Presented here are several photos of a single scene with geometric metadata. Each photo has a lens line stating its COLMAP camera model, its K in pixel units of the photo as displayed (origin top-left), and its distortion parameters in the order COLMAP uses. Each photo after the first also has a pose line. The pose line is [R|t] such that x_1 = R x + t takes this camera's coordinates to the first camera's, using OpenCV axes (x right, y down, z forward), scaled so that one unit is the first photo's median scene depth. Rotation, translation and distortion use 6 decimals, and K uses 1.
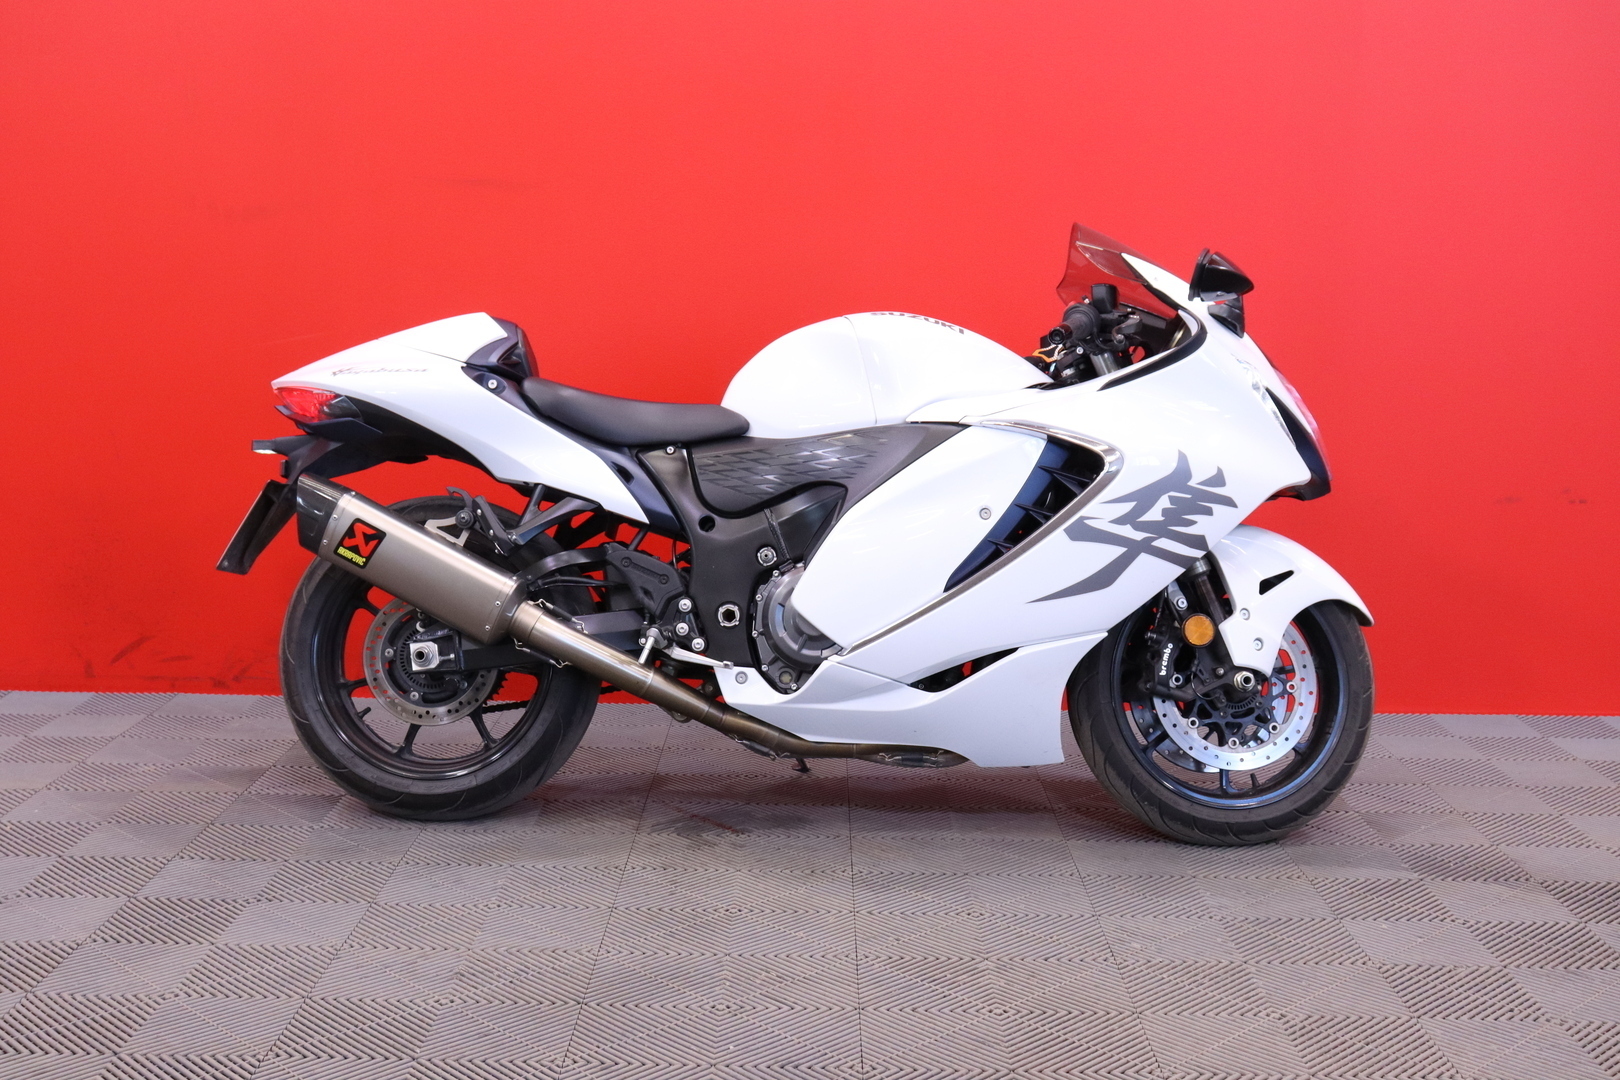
lens RADIAL K [[1905.4, 0, 807.3], [0, 1905.4, 536.6], [0, 0, 1]] dist [-0.001656, 0.000000]
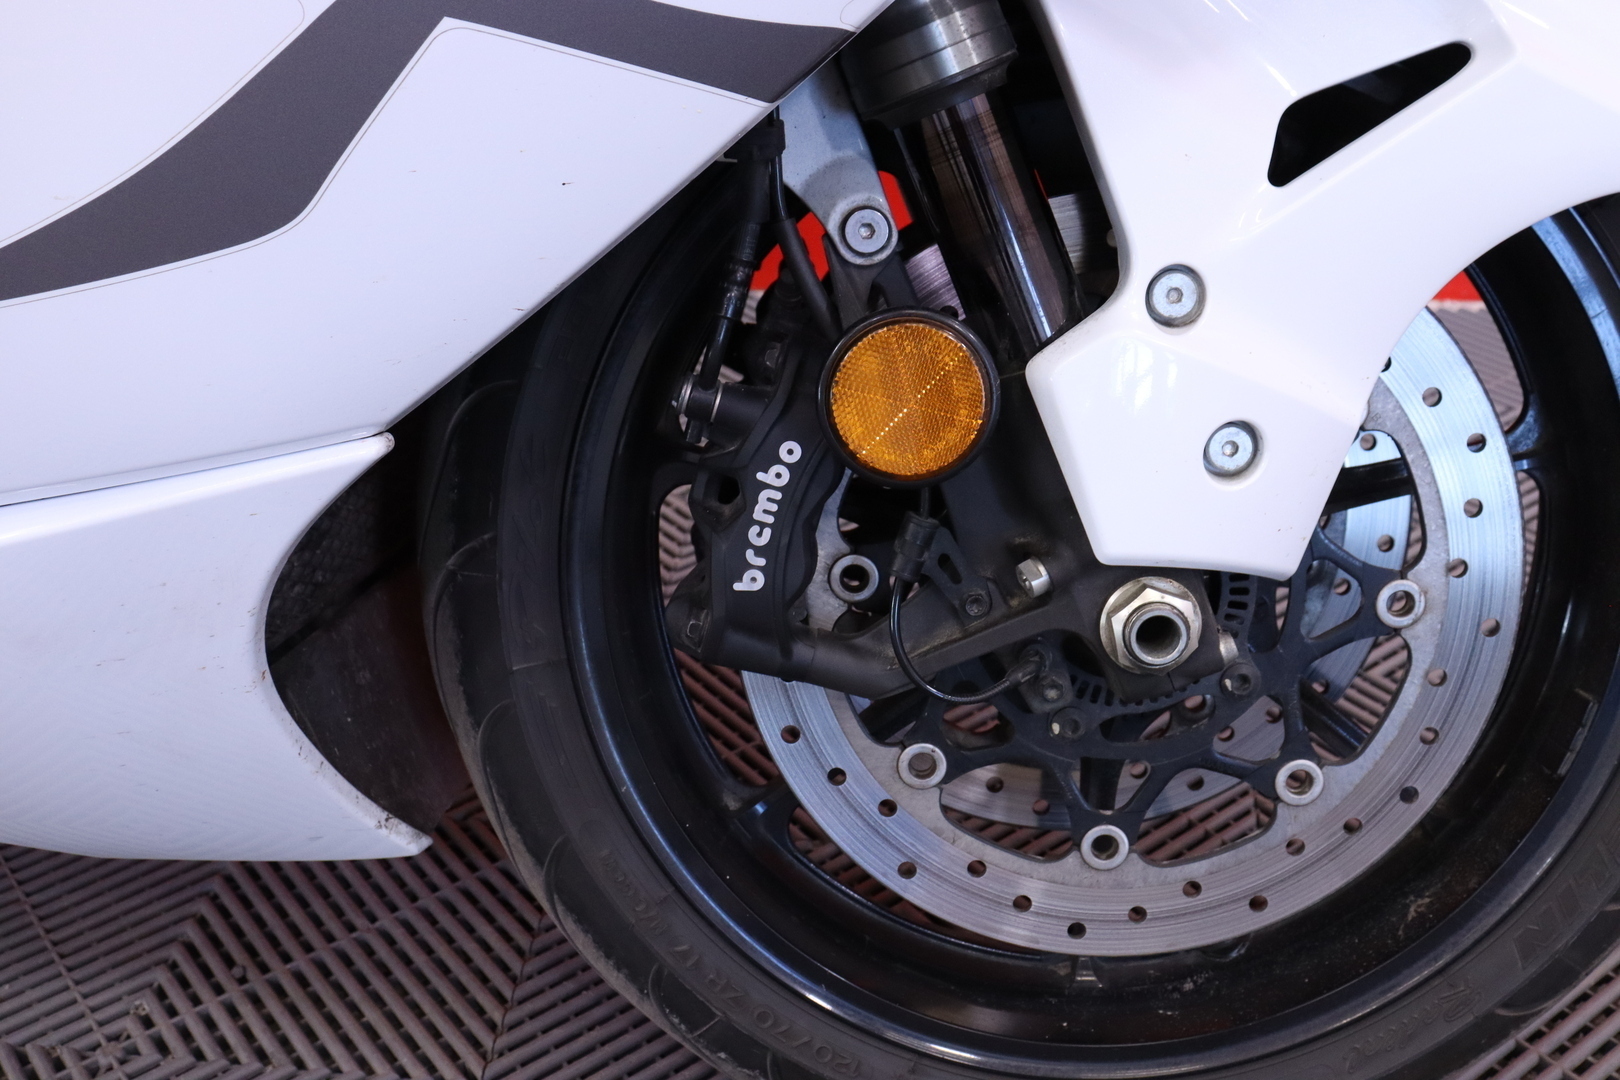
lens RADIAL K [[1905.4, 0, 813.2], [0, 1905.4, 543.1], [0, 0, 1]] dist [-0.001656, 0.000000]
pose [[0.993178, 0.024665, -0.113972, 0.215316], [0.018894, 0.930424, 0.365999, -0.007674], [0.115070, -0.365655, 0.923610, 0.806131]]
